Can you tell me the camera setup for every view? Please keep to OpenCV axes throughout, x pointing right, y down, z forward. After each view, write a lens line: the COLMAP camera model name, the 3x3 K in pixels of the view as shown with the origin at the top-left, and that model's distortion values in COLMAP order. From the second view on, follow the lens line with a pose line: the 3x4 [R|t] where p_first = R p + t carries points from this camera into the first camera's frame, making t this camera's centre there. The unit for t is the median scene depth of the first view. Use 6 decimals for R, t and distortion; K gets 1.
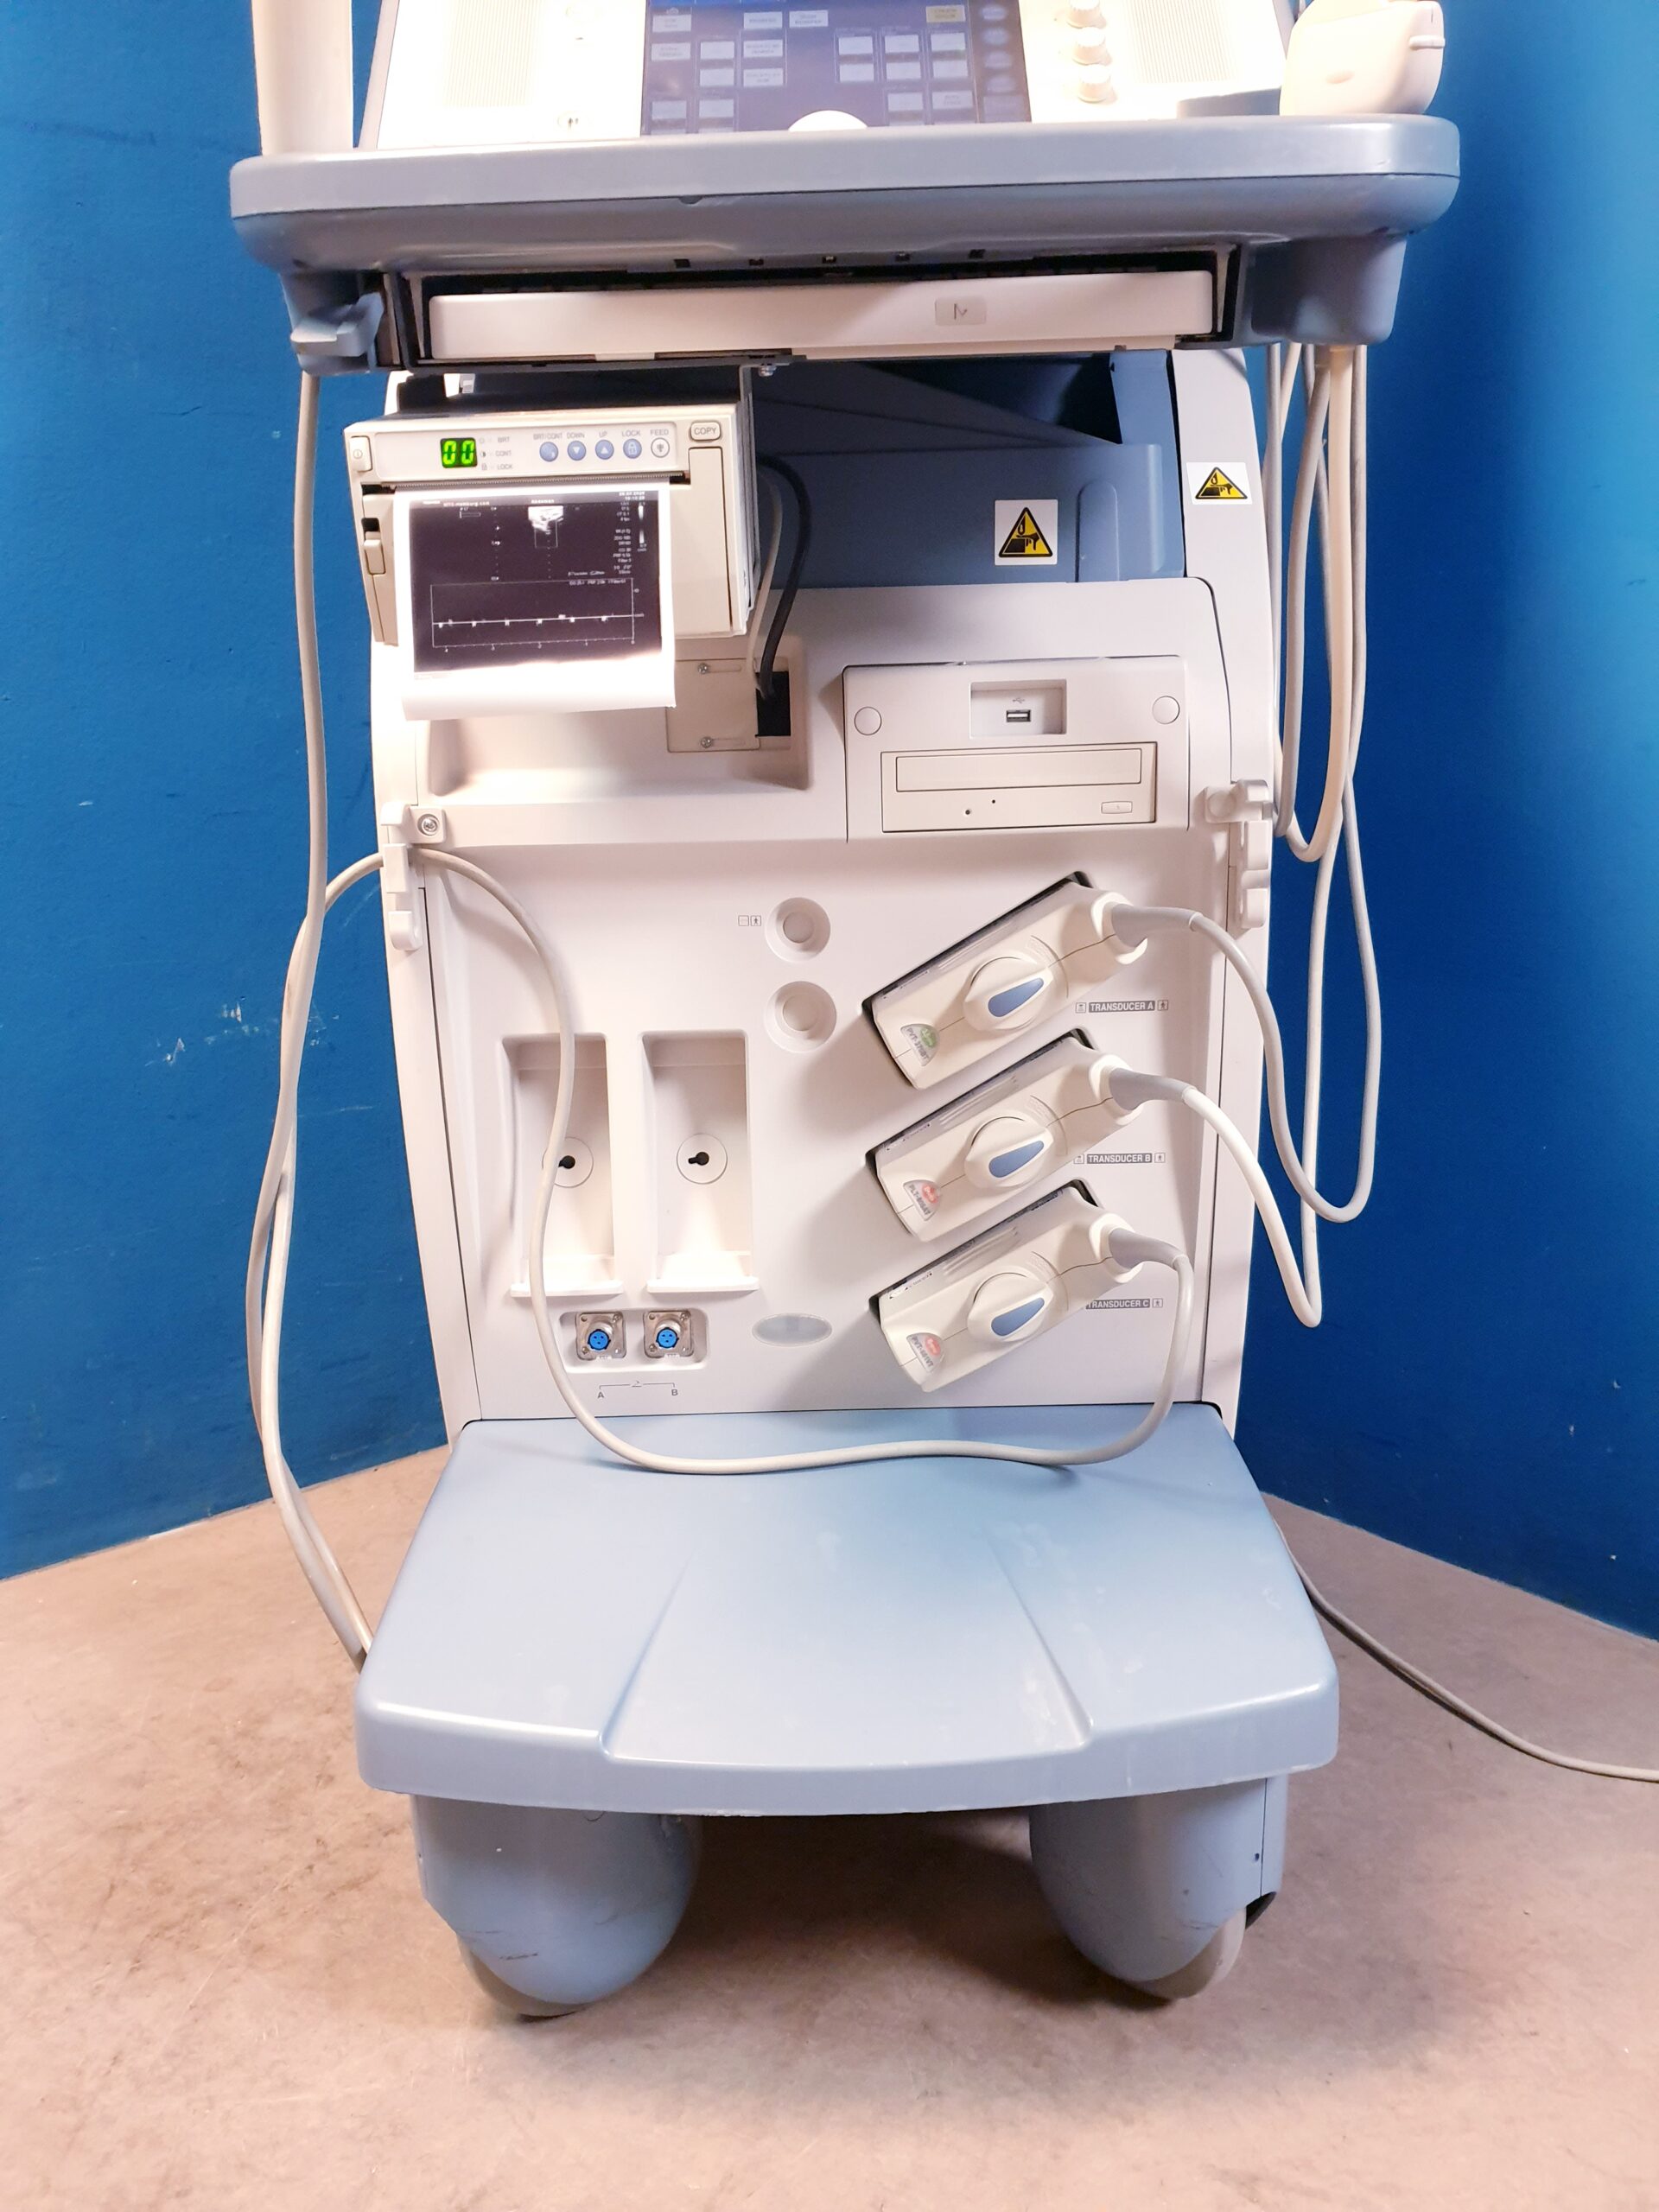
lens RADIAL K [[1698.6, 0, 814.7], [0, 1698.6, 1080.2], [0, 0, 1]] dist [-0.000632, 0.031618]
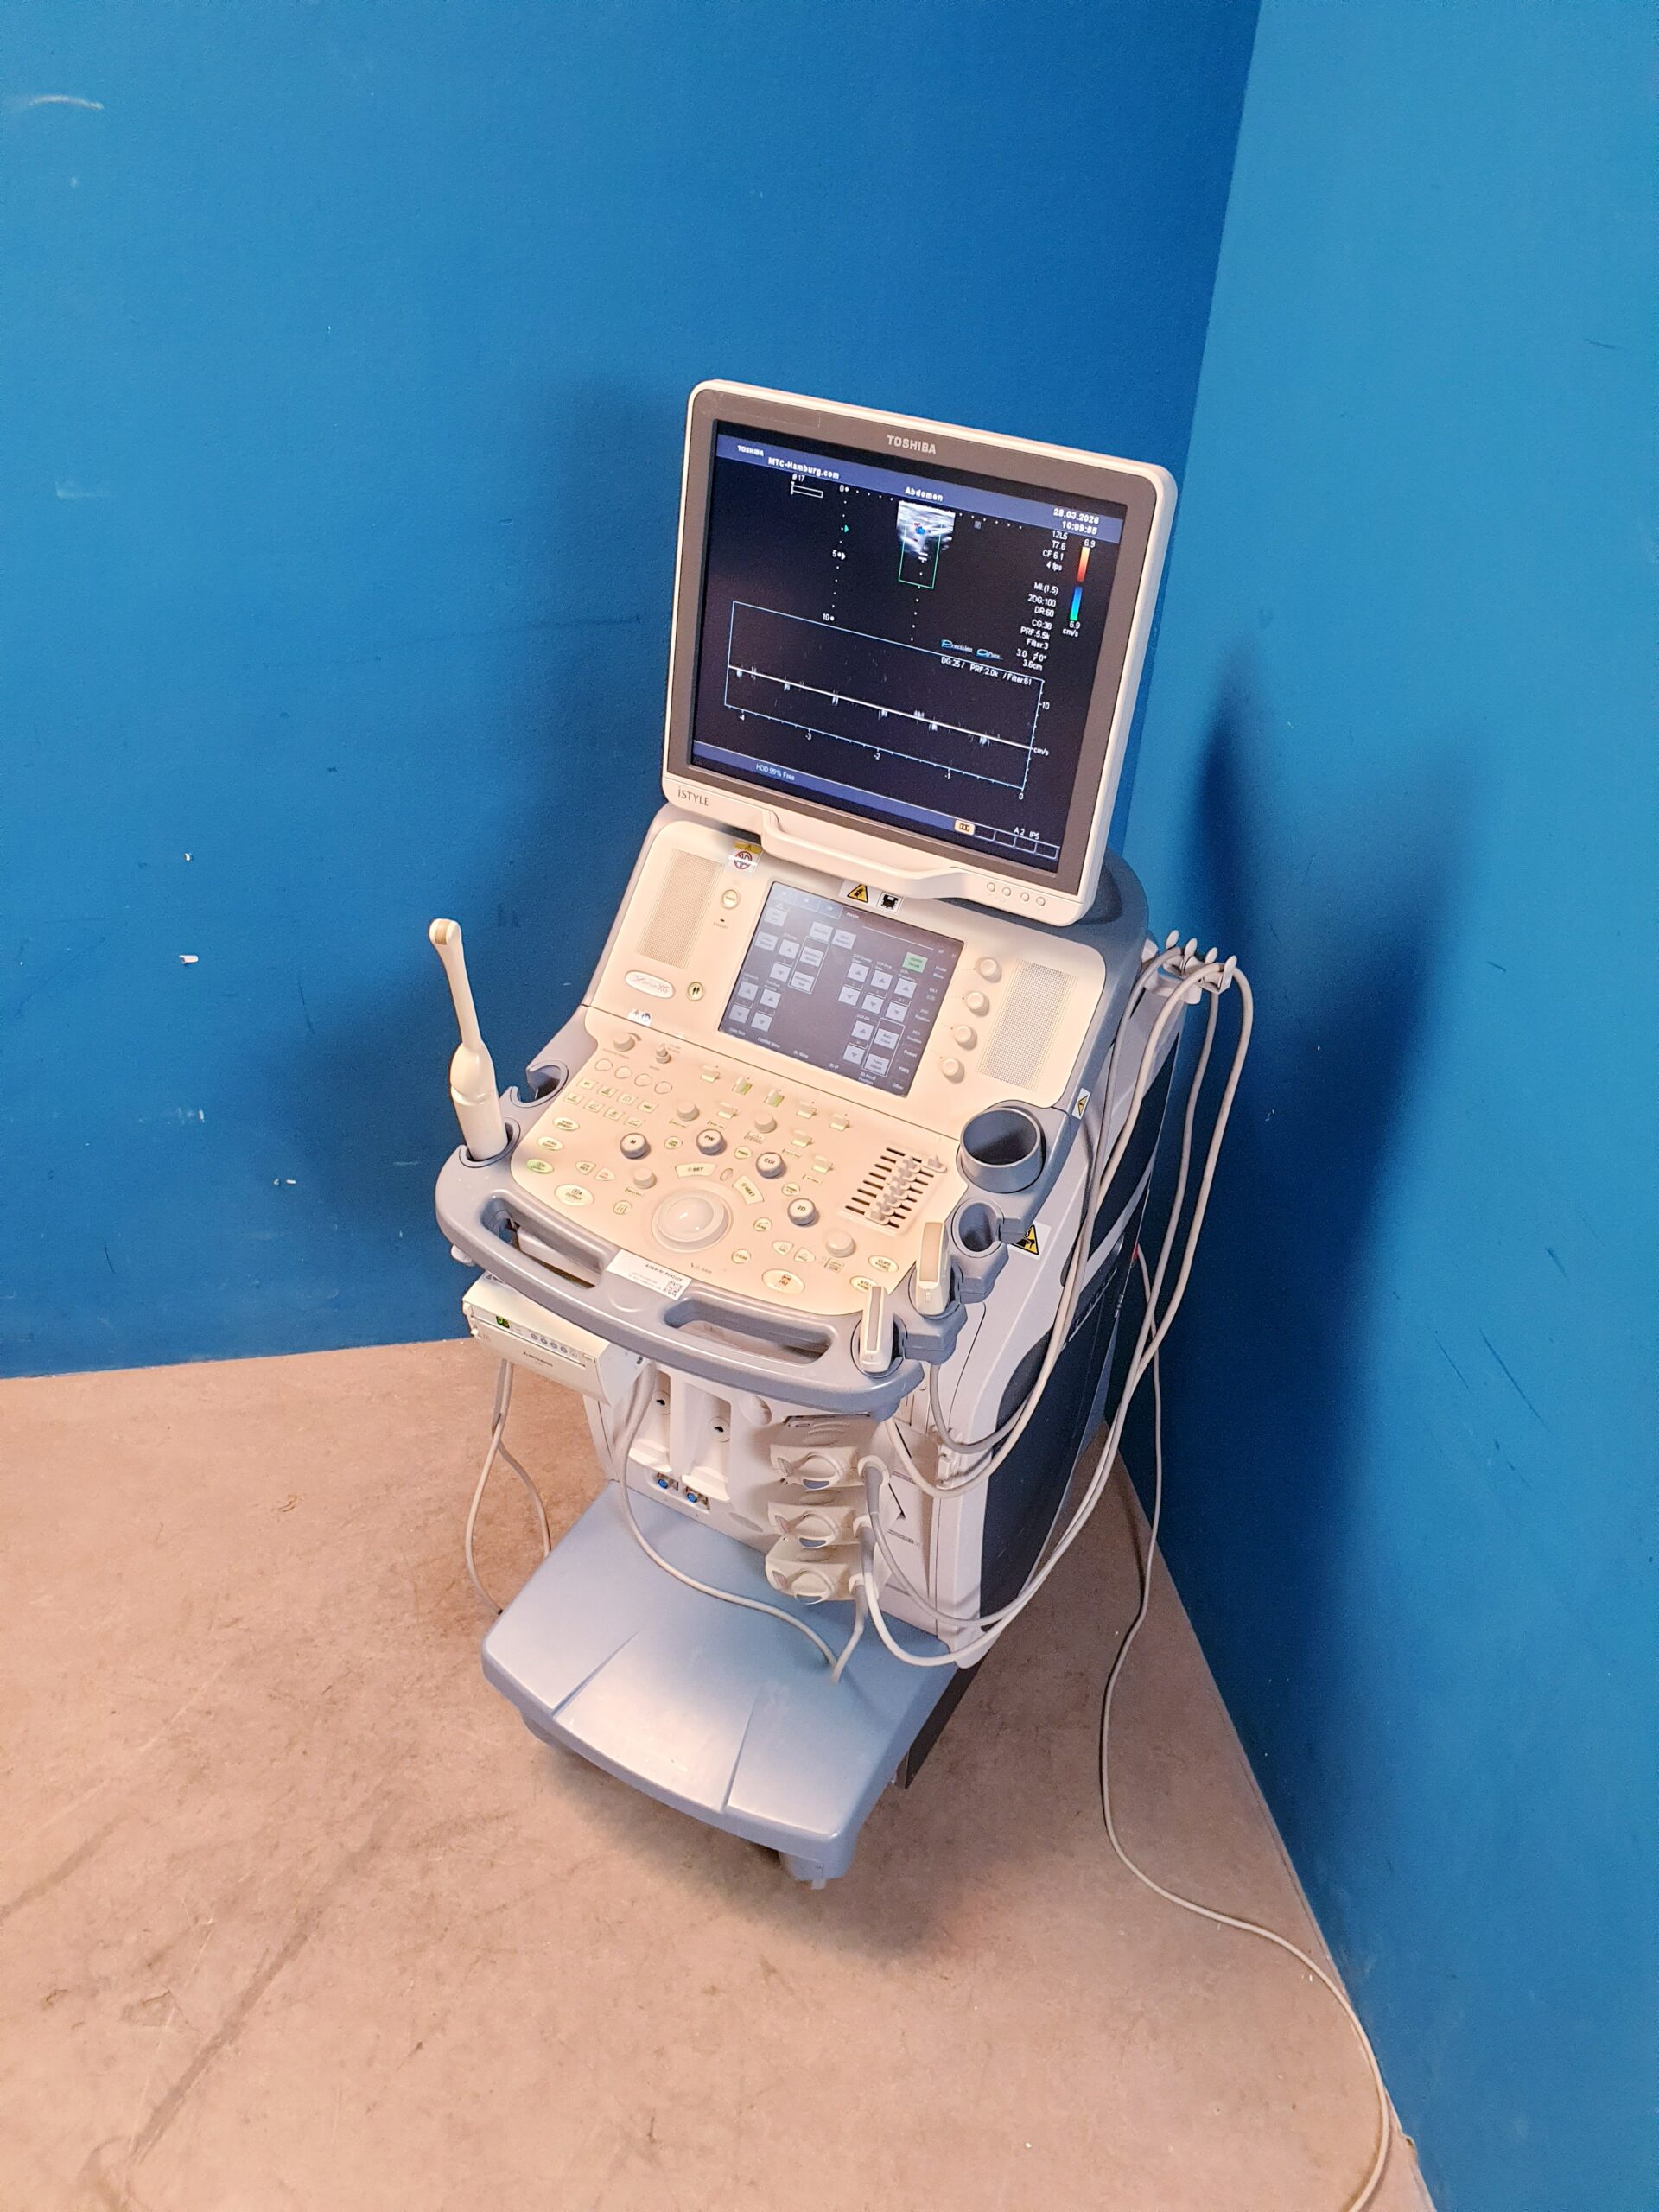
lens RADIAL K [[1680.2, 0, 867.9], [0, 1680.2, 1087.2], [0, 0, 1]] dist [0.070313, -0.085373]
pose [[0.878789, 0.333746, -0.341091, 0.656687], [-0.177301, 0.891943, 0.415934, -1.225652], [0.443050, -0.305043, 0.843004, -0.456543]]
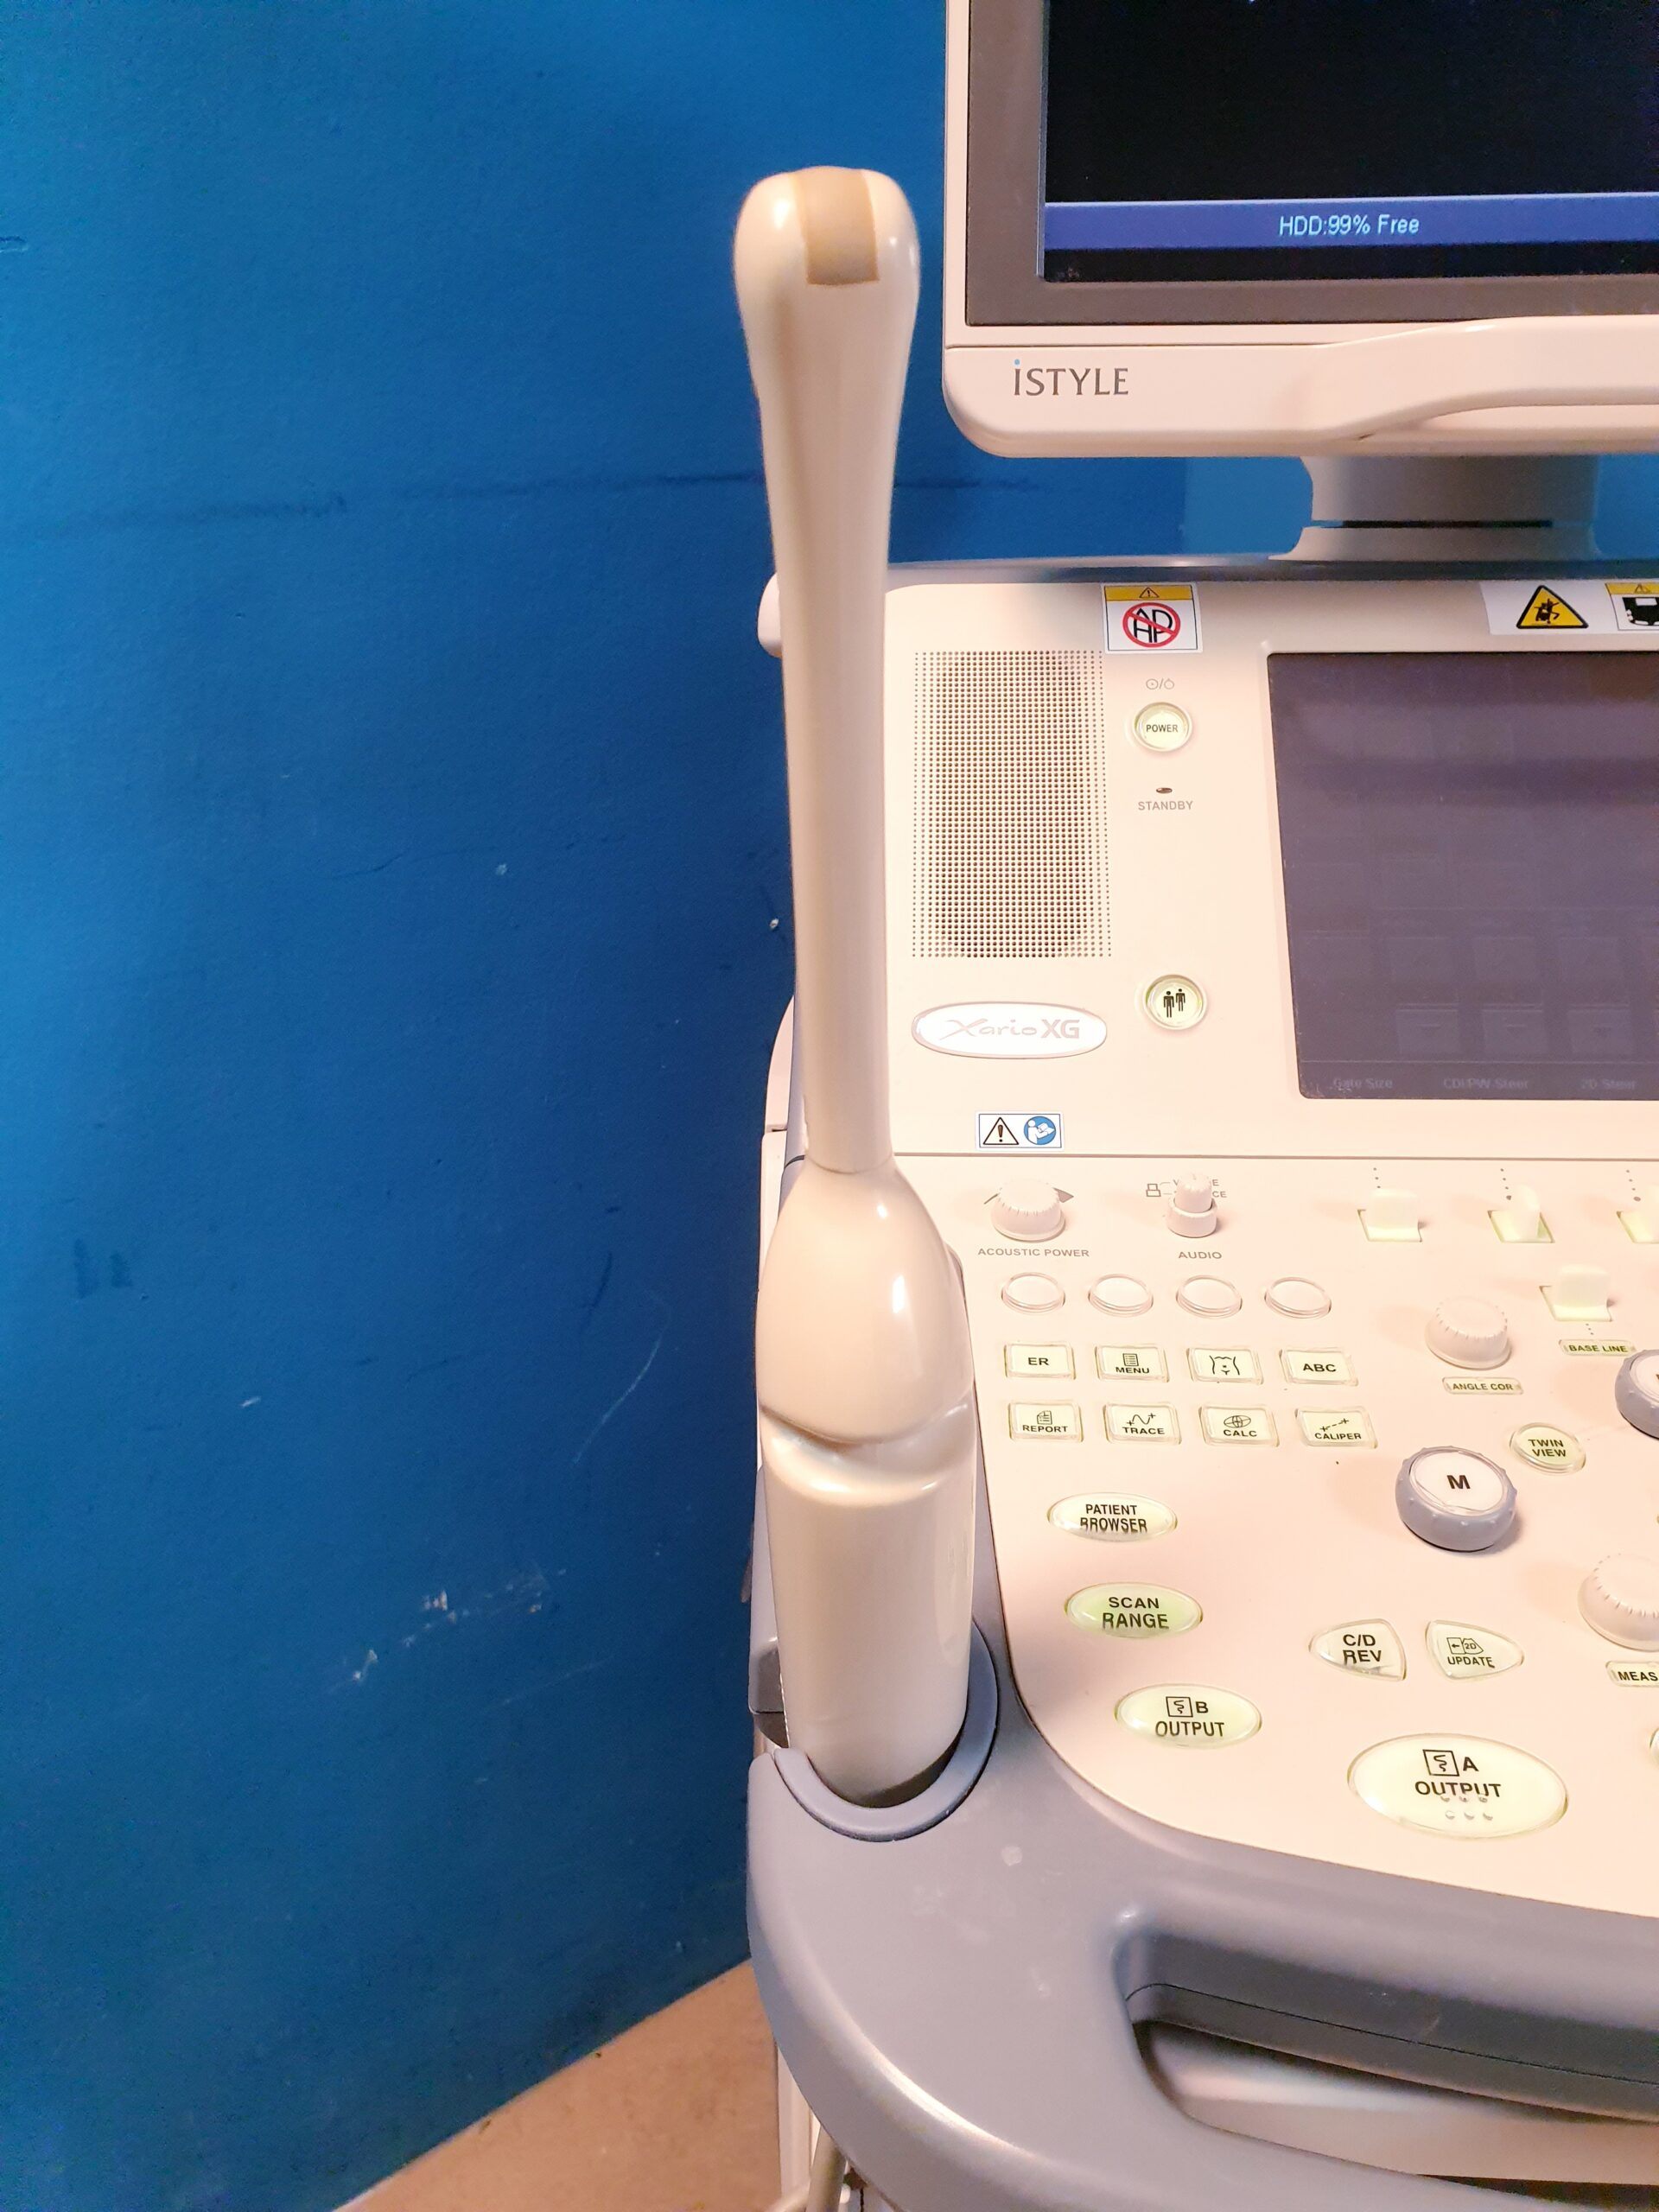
lens RADIAL K [[1727.3, 0, 850.6], [0, 1727.3, 1096.4], [0, 0, 1]] dist [0.002553, 0.001730]
pose [[0.999149, 0.031126, -0.027077, -0.227313], [-0.027740, 0.992682, 0.117532, -0.582887], [0.030537, -0.116680, 0.992700, 0.417885]]
